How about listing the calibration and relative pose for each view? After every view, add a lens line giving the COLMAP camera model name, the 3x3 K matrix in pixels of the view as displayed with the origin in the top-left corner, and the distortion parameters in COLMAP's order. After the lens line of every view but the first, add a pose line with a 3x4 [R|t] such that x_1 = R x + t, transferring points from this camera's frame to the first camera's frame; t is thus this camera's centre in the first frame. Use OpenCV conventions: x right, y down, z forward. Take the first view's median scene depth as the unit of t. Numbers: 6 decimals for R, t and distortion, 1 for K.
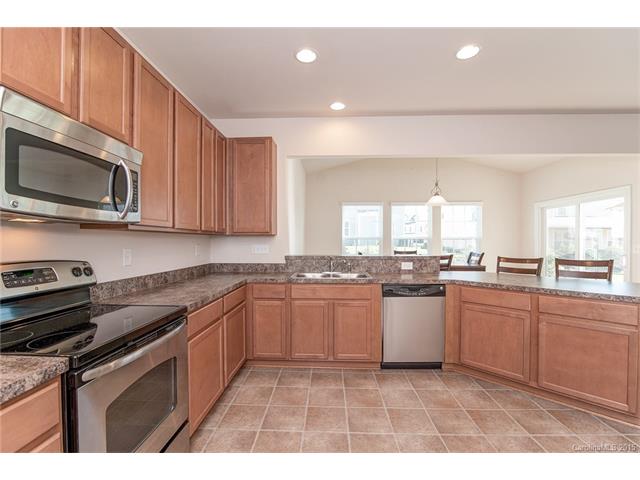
lens RADIAL K [[305.8, 0, 326.0], [0, 305.8, 237.0], [0, 0, 1]] dist [-0.011799, 0.001518]
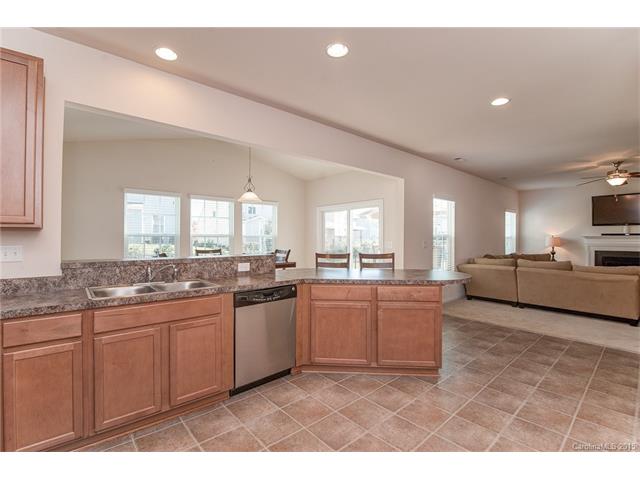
lens RADIAL K [[296.5, 0, 313.4], [0, 296.5, 238.4], [0, 0, 1]] dist [-0.011748, -0.000737]
pose [[0.735064, 0.001658, 0.677996, -0.189361], [-0.006934, 0.999963, 0.005073, 0.007536], [-0.677963, -0.008430, 0.735048, 0.282007]]
